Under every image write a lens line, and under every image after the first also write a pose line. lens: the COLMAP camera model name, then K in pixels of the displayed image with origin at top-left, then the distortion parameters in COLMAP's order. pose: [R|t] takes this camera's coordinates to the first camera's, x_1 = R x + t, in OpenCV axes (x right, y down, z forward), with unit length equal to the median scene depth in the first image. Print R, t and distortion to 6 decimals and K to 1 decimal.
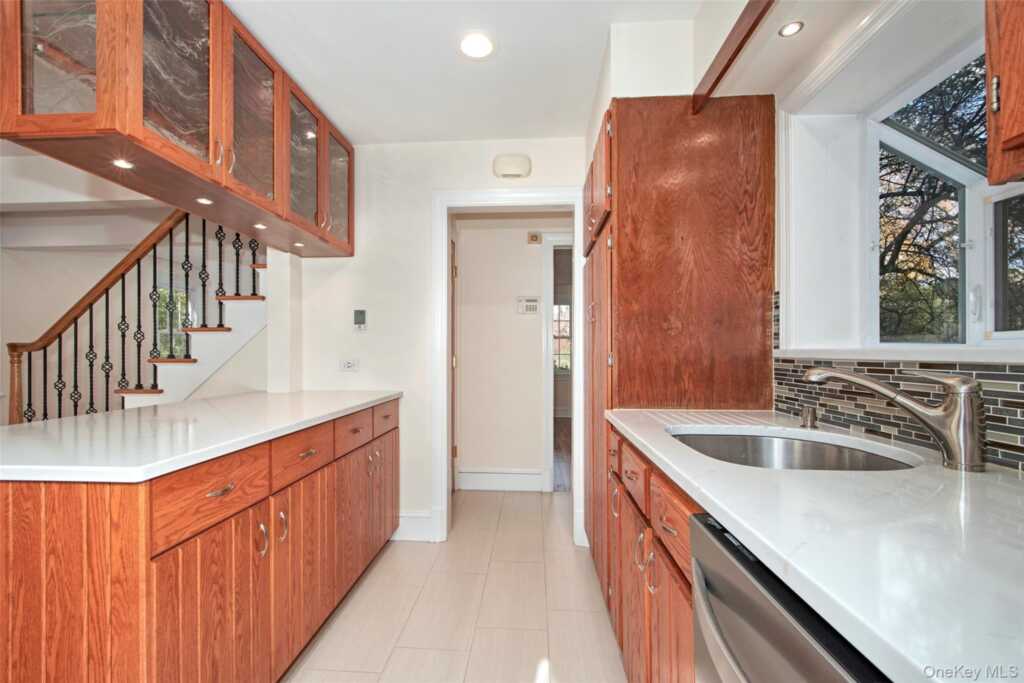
lens RADIAL K [[447.0, 0, 503.6], [0, 447.0, 353.4], [0, 0, 1]] dist [0.002932, -0.000743]
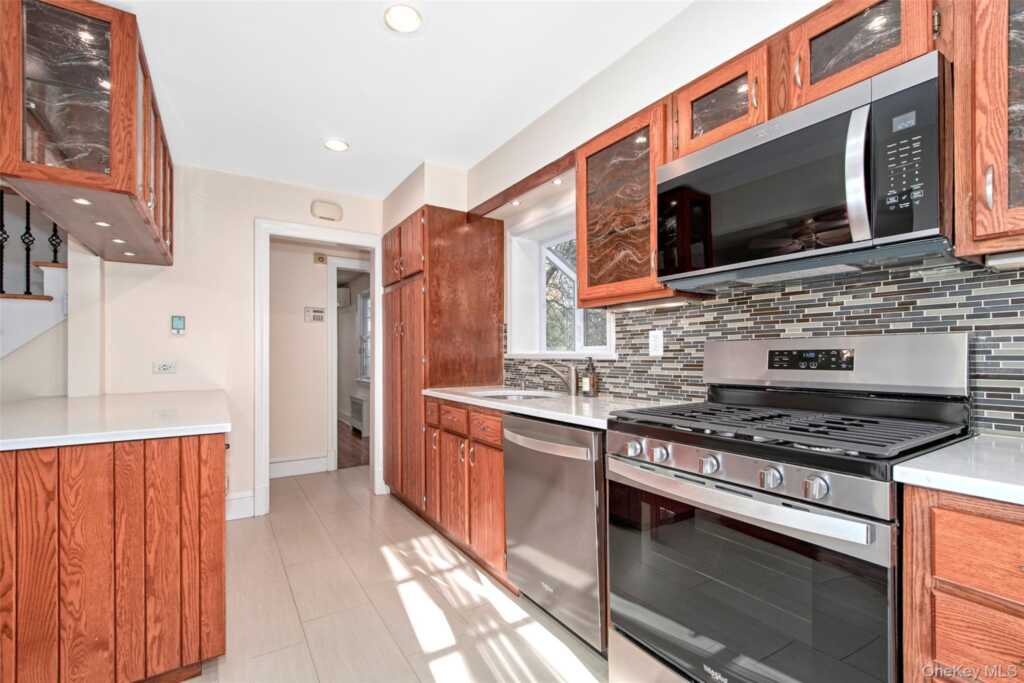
lens RADIAL K [[447.0, 0, 503.6], [0, 447.0, 353.4], [0, 0, 1]] dist [0.002932, -0.000743]
pose [[0.804783, 0.001140, 0.593569, -0.529059], [0.002379, 0.999984, -0.005146, -0.000059], [-0.593565, 0.005554, 0.804767, -0.533468]]
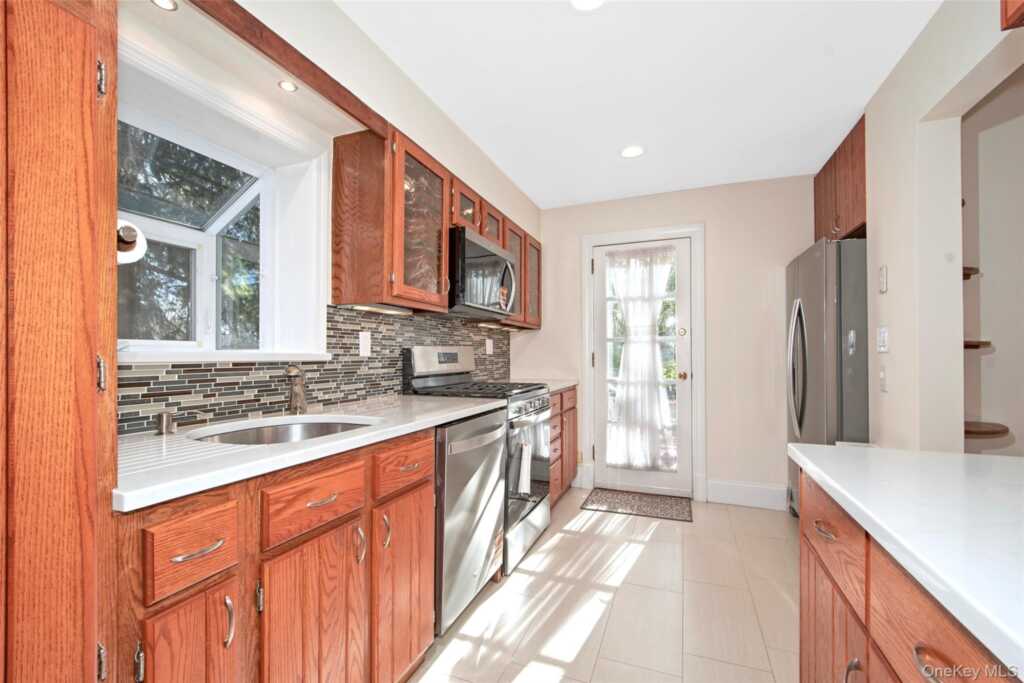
lens RADIAL K [[447.0, 0, 503.6], [0, 447.0, 353.4], [0, 0, 1]] dist [0.002932, -0.000743]
pose [[-0.951632, -0.010666, 0.307054, -0.234775], [-0.010589, 0.999942, 0.001917, -0.013834], [-0.307057, -0.001427, -0.951690, 1.340355]]
